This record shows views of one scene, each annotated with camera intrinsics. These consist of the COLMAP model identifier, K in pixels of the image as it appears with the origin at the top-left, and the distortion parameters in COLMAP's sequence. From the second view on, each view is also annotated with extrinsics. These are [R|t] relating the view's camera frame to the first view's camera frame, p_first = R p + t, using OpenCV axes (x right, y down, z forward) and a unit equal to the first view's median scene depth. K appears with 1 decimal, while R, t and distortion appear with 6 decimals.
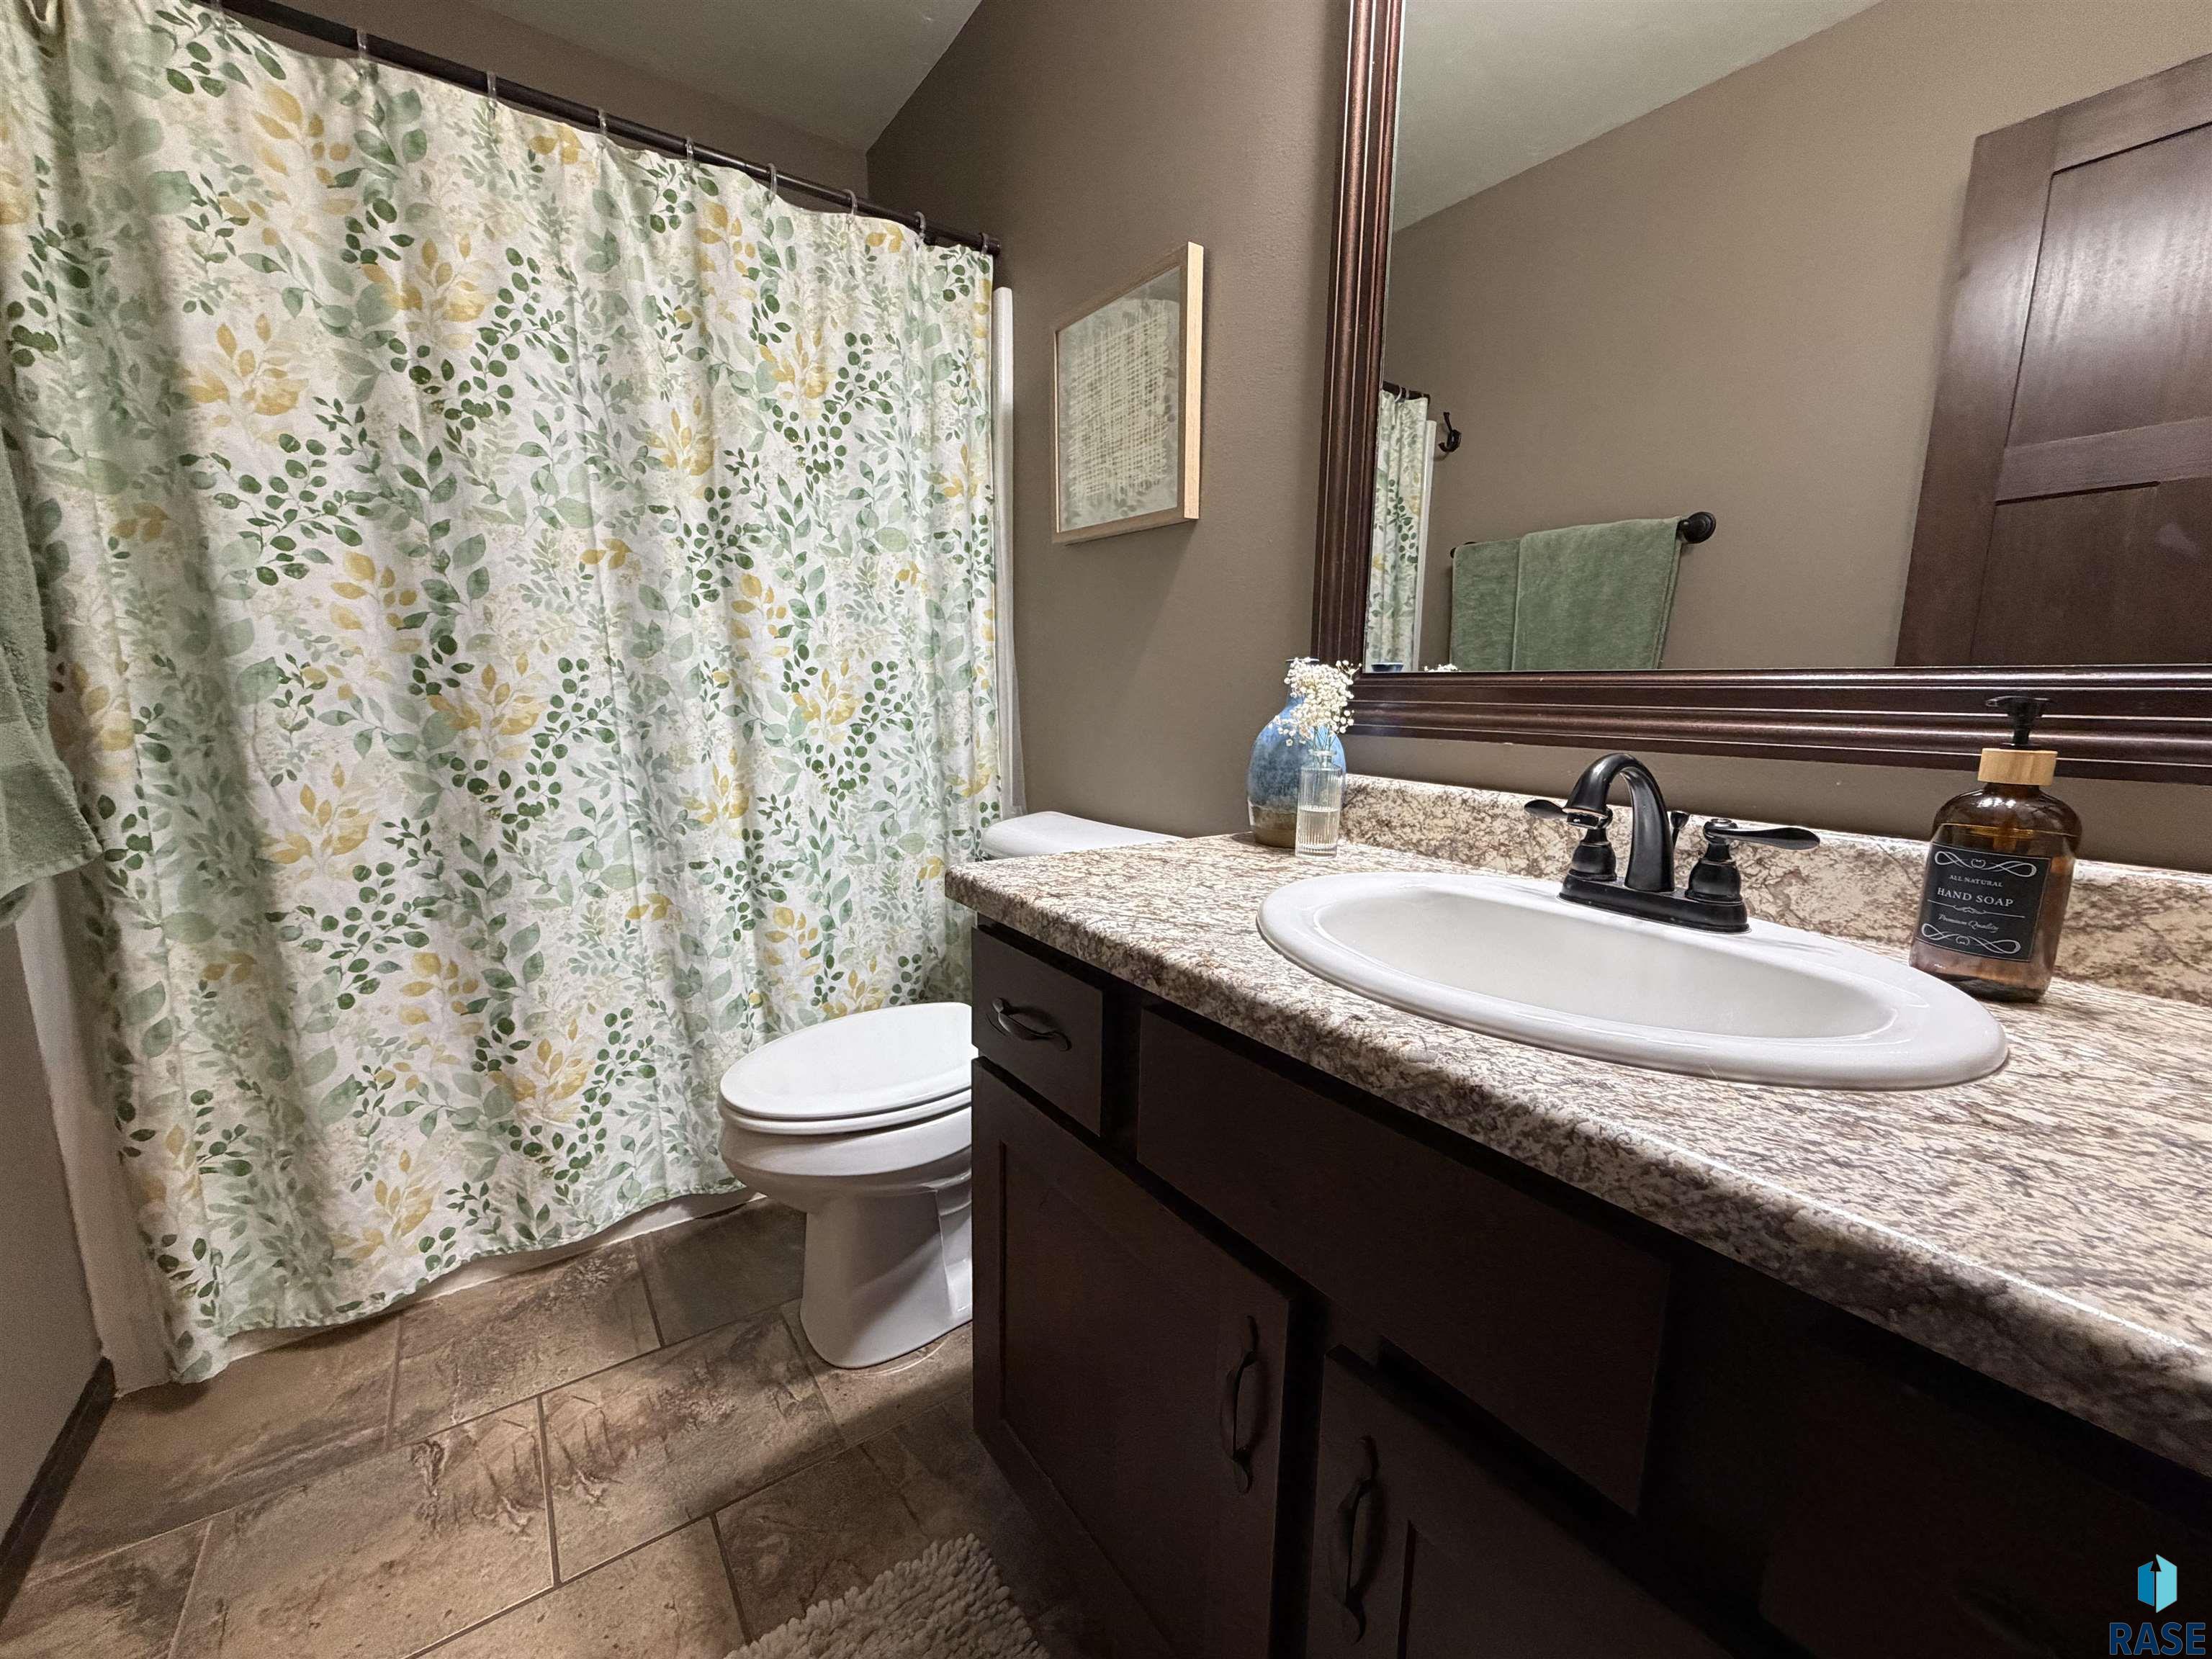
lens RADIAL K [[878.4, 0, 1106.2], [0, 878.4, 832.8], [0, 0, 1]] dist [0.030153, 0.000500]
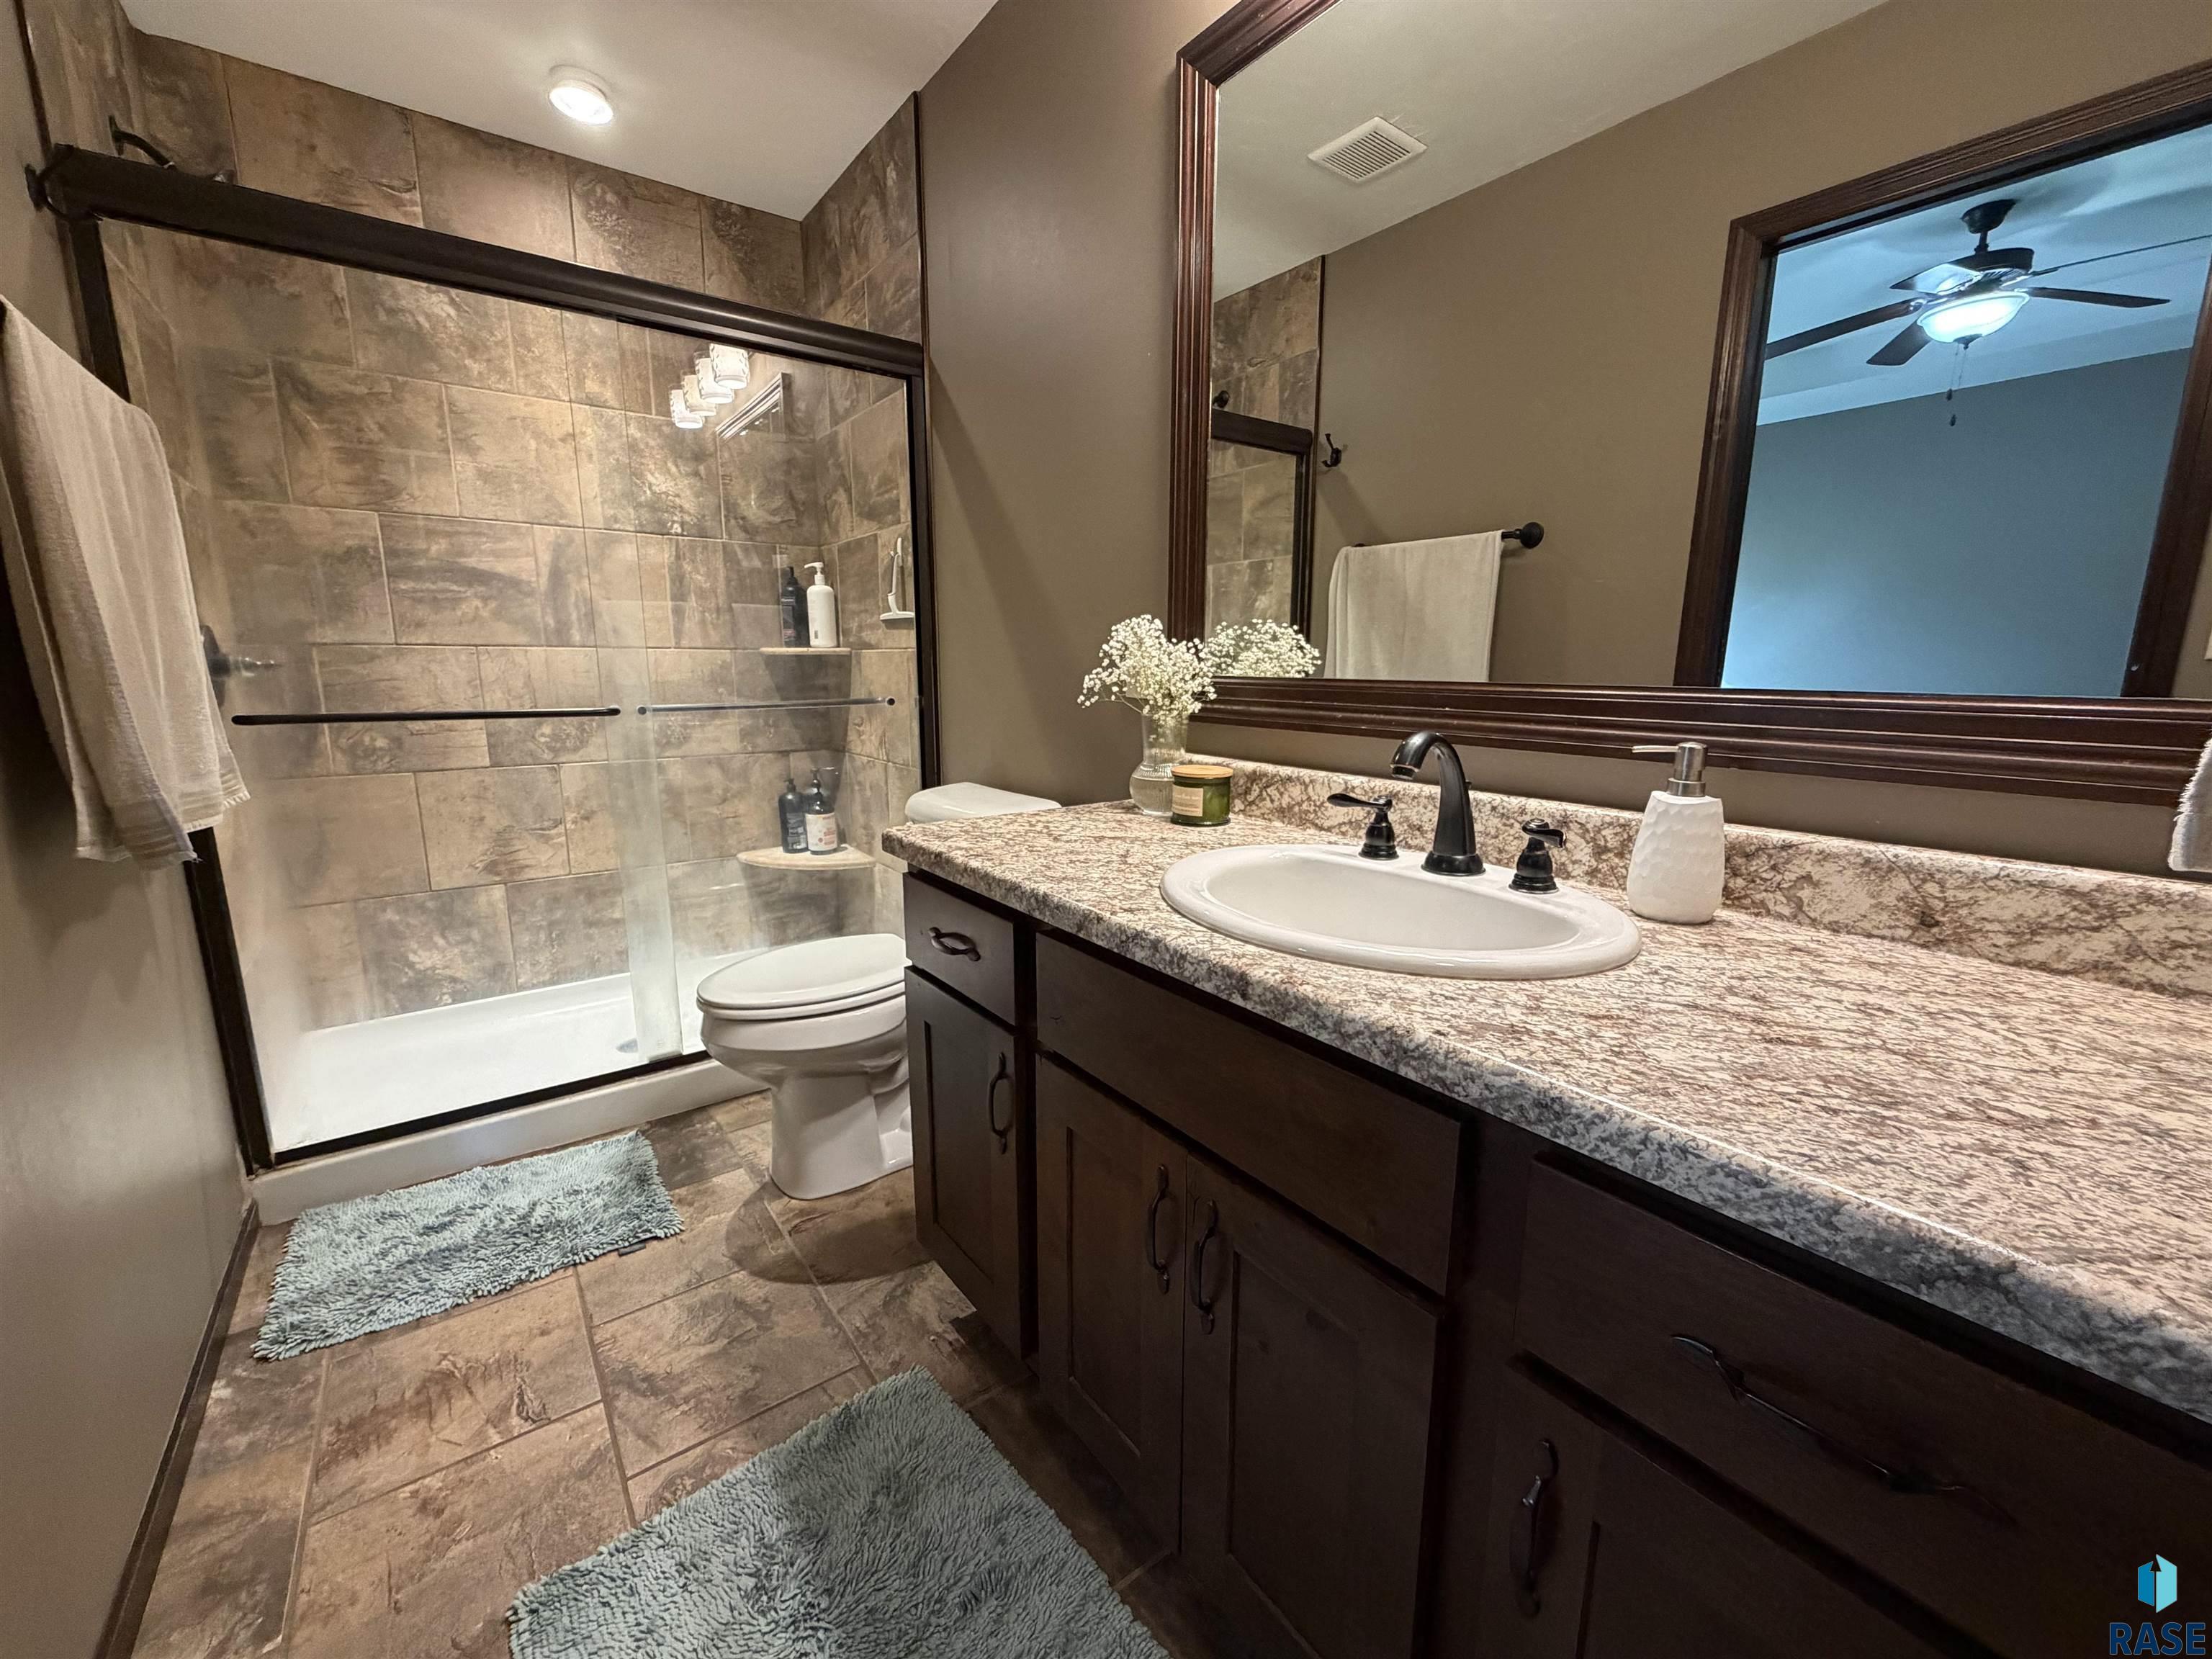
lens RADIAL K [[878.4, 0, 1106.2], [0, 878.4, 824.6], [0, 0, 1]] dist [0.030153, 0.000500]
pose [[0.999636, -0.023019, 0.014047, -0.164977], [0.022681, 0.999461, 0.023751, -0.102118], [-0.014586, -0.023424, 0.999619, -0.136409]]
